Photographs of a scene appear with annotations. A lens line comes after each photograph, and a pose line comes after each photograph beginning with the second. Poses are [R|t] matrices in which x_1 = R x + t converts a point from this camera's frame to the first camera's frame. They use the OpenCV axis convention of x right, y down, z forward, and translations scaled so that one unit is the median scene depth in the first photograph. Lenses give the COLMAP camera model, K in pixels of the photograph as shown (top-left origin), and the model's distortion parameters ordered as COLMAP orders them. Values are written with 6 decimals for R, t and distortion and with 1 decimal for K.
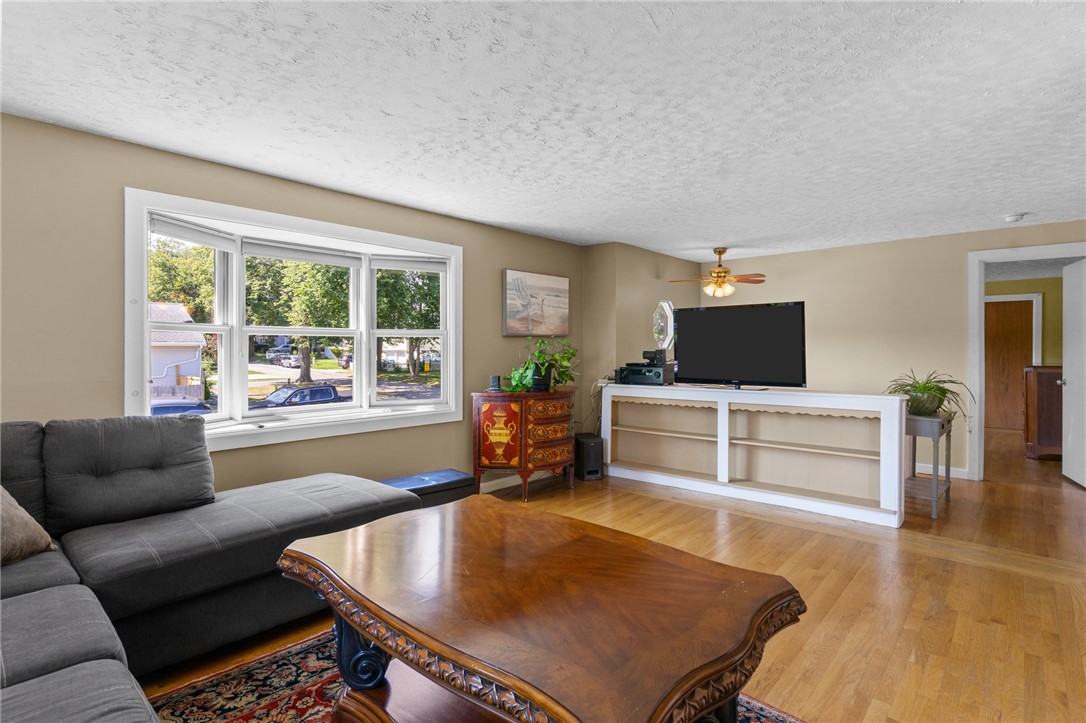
lens RADIAL K [[541.2, 0, 543.0], [0, 541.2, 361.5], [0, 0, 1]] dist [0.000930, -0.000077]
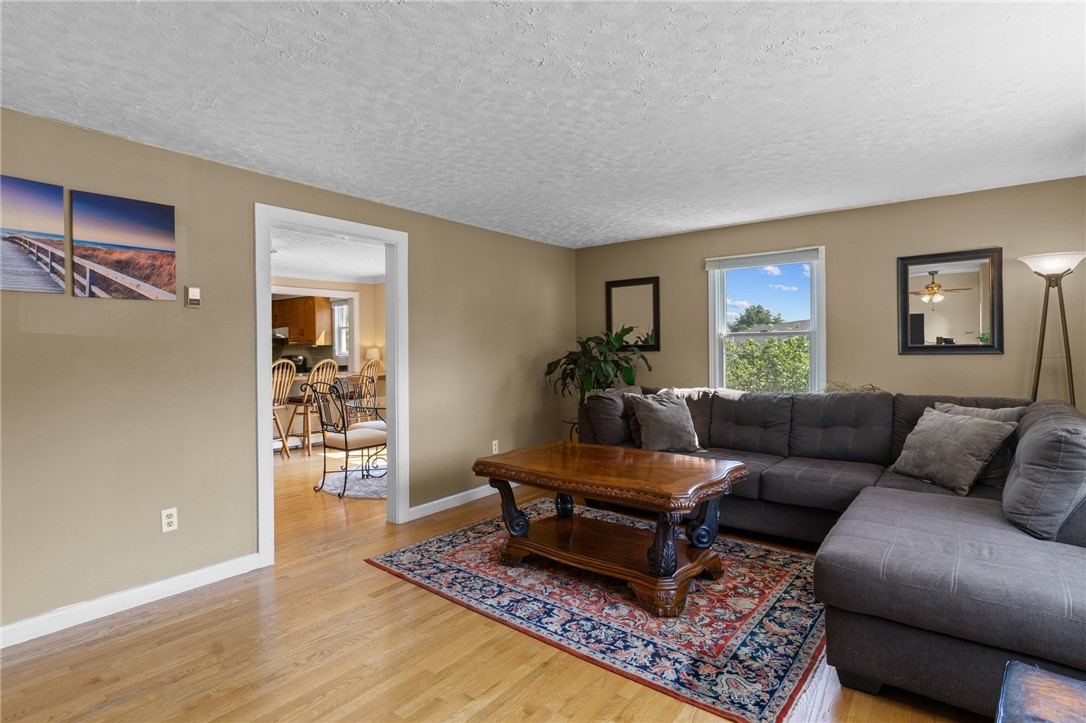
lens RADIAL K [[541.2, 0, 543.0], [0, 541.2, 361.5], [0, 0, 1]] dist [0.000930, -0.000077]
pose [[-0.997778, 0.008769, -0.066043, 0.117754], [0.005558, 0.998801, 0.048640, -0.030309], [0.066391, 0.048165, -0.996631, 1.124223]]
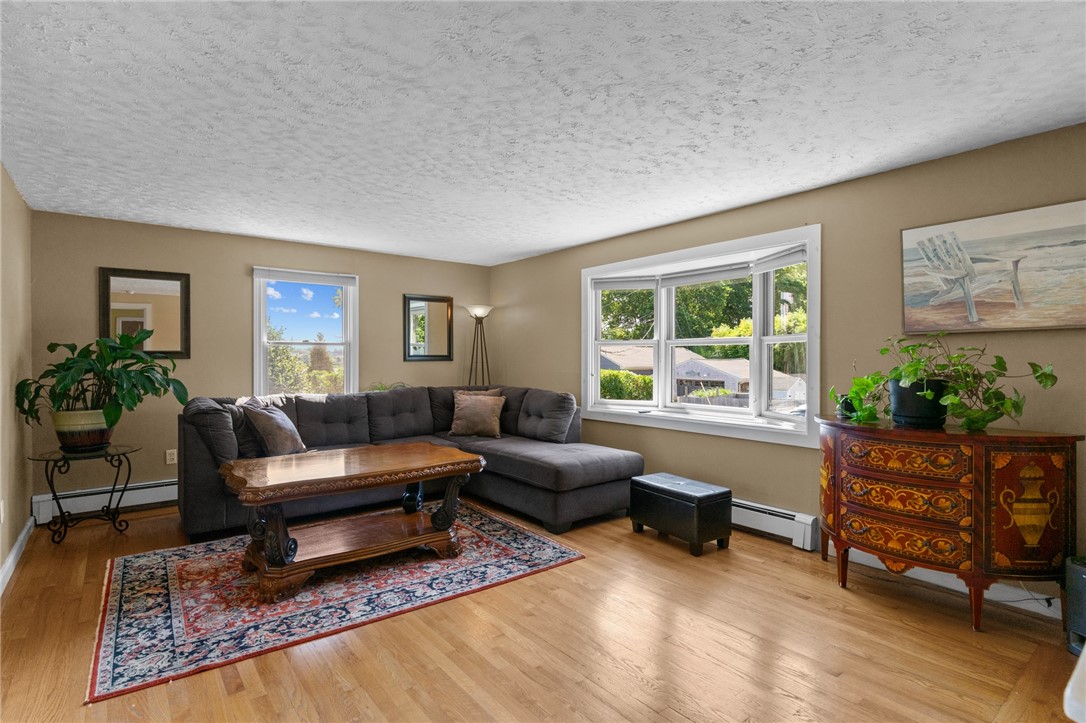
lens RADIAL K [[541.2, 0, 543.0], [0, 541.2, 361.5], [0, 0, 1]] dist [0.000930, -0.000077]
pose [[-0.171397, 0.005587, -0.985186, 0.723528], [-0.024589, 0.999648, 0.009947, -0.014368], [0.984895, 0.025930, -0.171199, 0.794816]]
